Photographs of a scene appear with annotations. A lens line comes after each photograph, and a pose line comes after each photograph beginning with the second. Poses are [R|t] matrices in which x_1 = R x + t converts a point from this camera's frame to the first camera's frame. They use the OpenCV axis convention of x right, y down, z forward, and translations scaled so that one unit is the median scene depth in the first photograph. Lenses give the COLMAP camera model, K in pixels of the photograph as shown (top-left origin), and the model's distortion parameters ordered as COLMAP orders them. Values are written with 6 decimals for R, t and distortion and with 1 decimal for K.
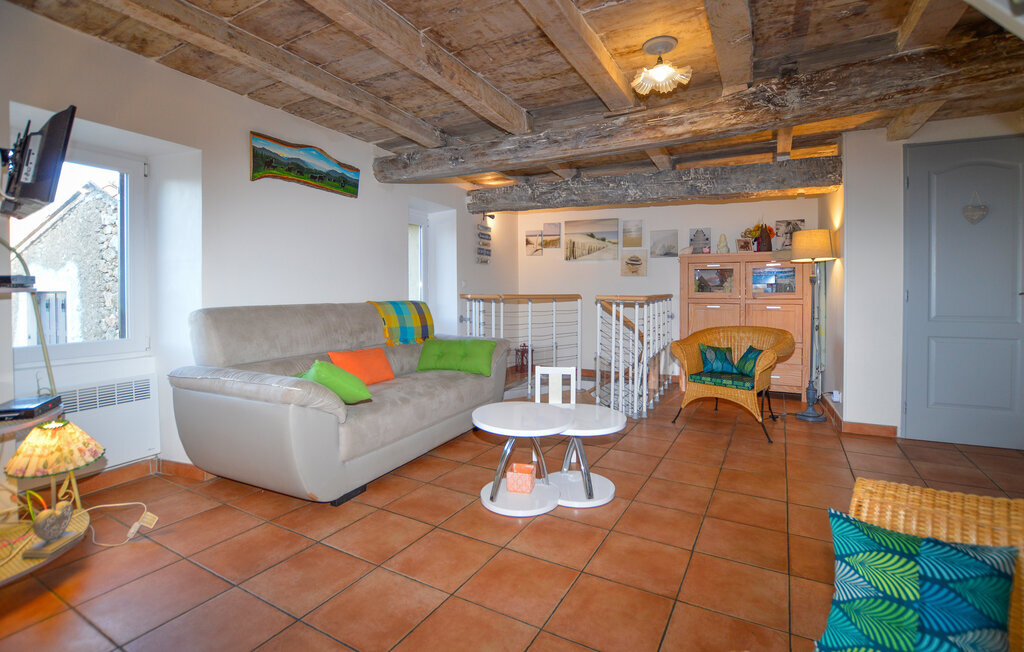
lens RADIAL K [[483.4, 0, 510.4], [0, 483.4, 293.8], [0, 0, 1]] dist [-0.000301, -0.000036]
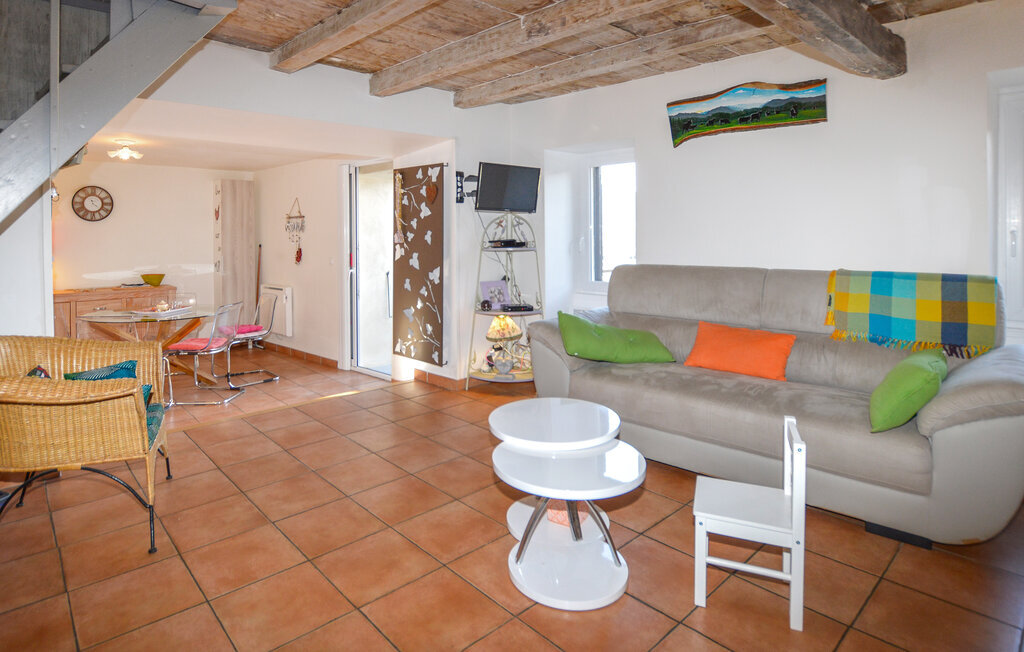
lens RADIAL K [[551.9, 0, 472.3], [0, 551.9, 241.3], [0, 0, 1]] dist [0.001905, 0.000880]
pose [[-0.334555, 0.012986, -0.942287, 0.734282], [-0.003596, 0.999880, 0.015057, -0.041230], [0.942369, 0.008426, -0.334468, 0.945633]]
